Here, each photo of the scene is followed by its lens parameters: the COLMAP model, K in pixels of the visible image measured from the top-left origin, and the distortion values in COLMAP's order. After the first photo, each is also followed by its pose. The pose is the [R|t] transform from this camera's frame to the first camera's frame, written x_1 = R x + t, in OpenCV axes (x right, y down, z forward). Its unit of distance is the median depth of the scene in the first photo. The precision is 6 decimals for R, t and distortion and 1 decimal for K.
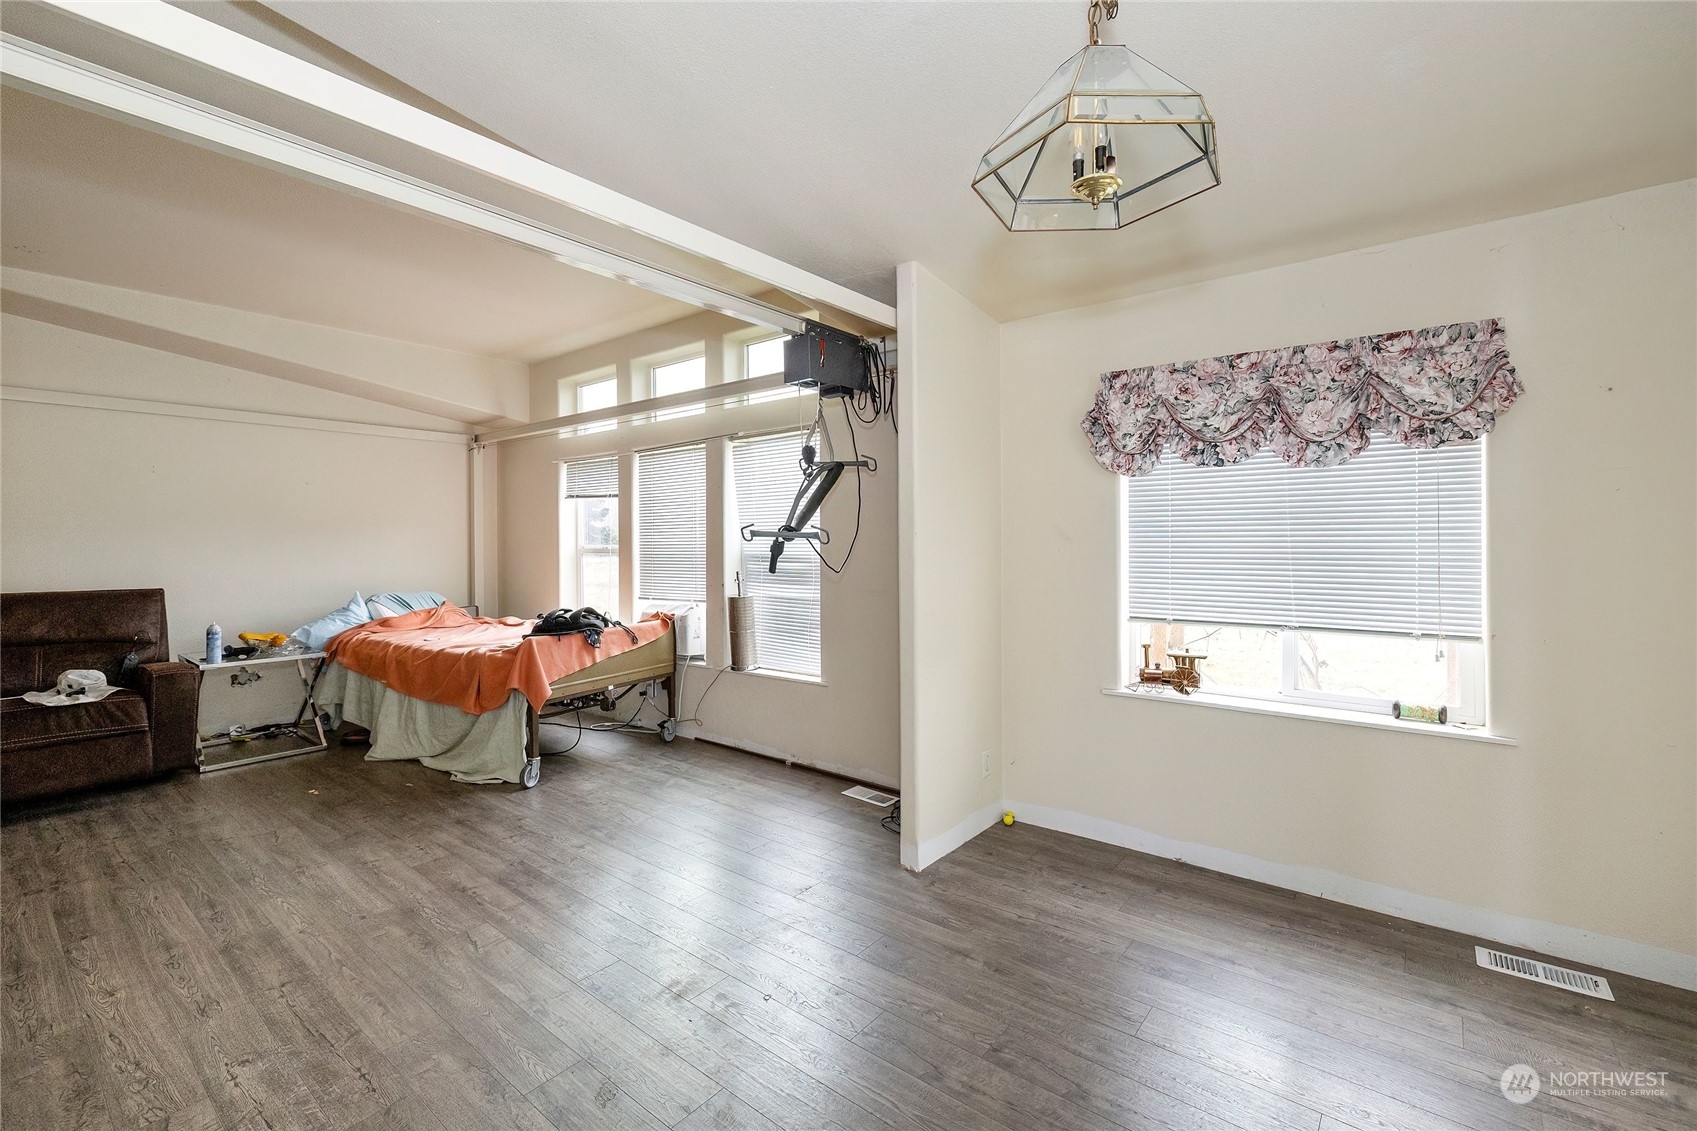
lens RADIAL K [[723.9, 0, 845.0], [0, 723.9, 570.6], [0, 0, 1]] dist [-0.000916, -0.000046]
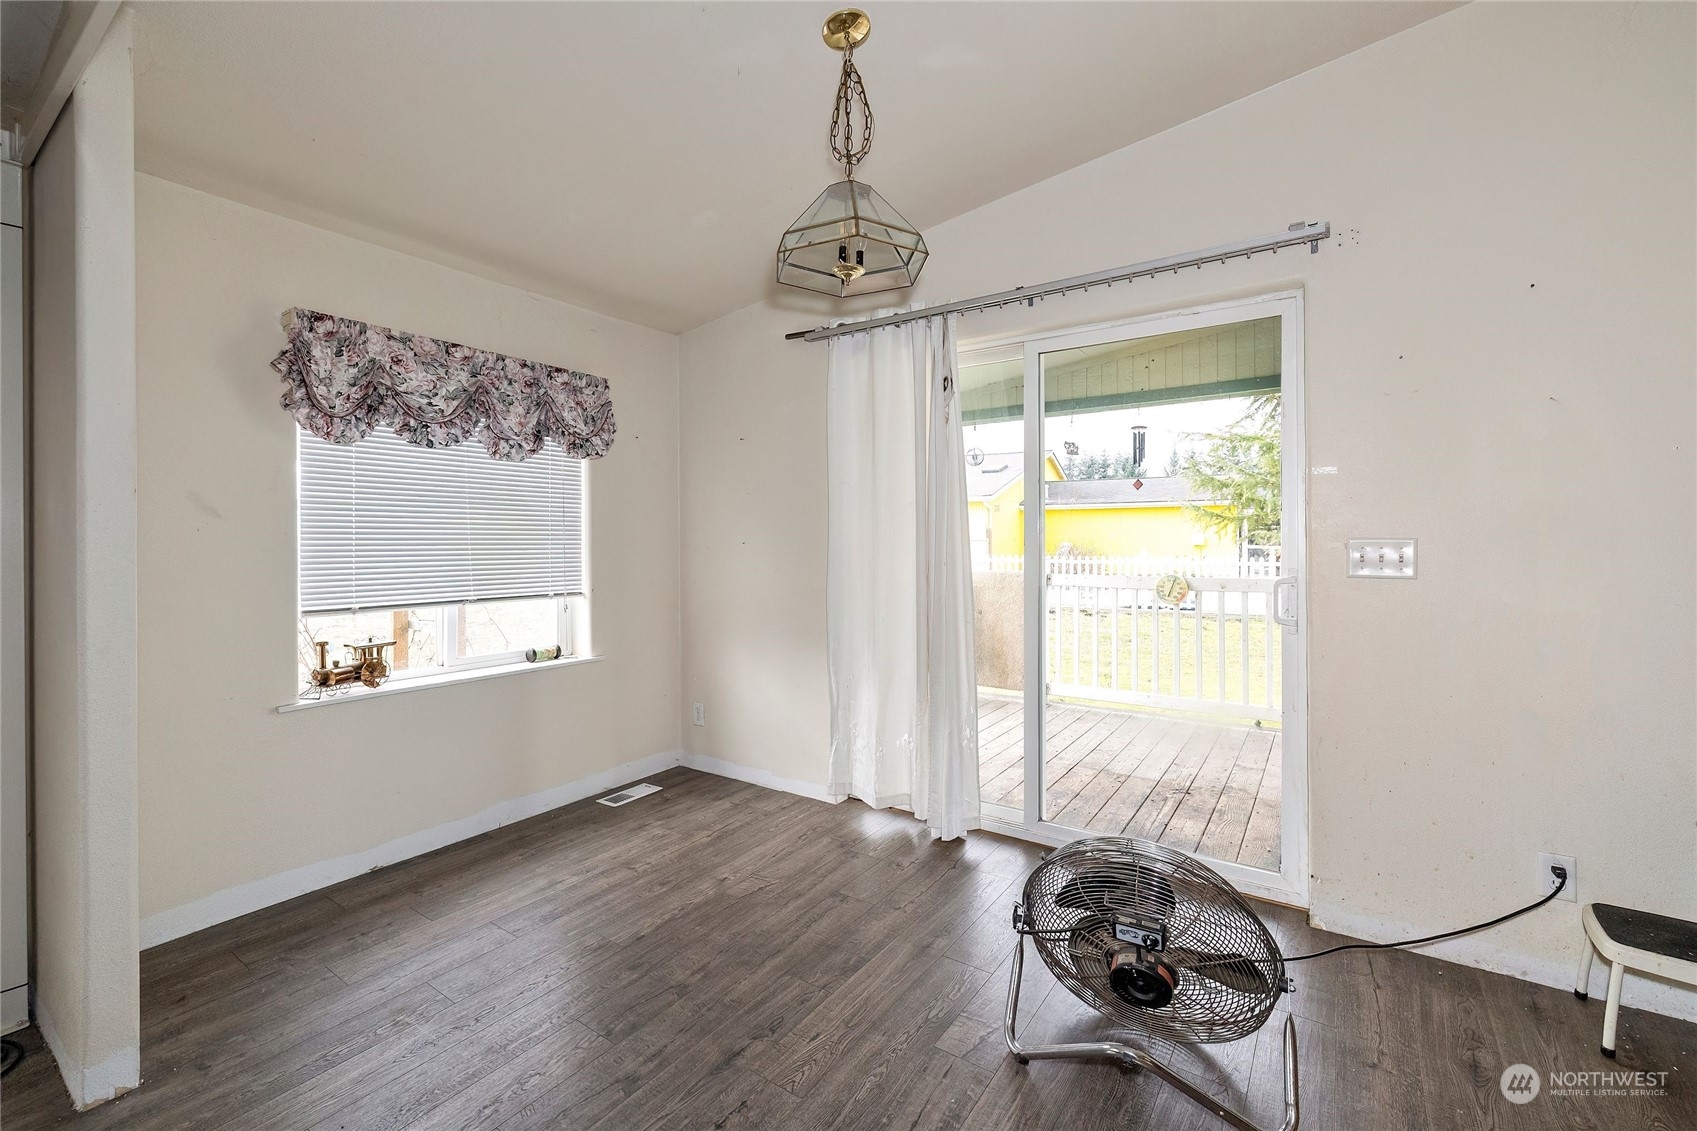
lens RADIAL K [[723.9, 0, 845.0], [0, 723.9, 570.6], [0, 0, 1]] dist [-0.000916, -0.000046]
pose [[-0.073109, -0.044351, 0.996337, -0.545801], [0.031060, 0.998425, 0.046723, -0.002592], [-0.996840, 0.034362, -0.071616, 0.516455]]
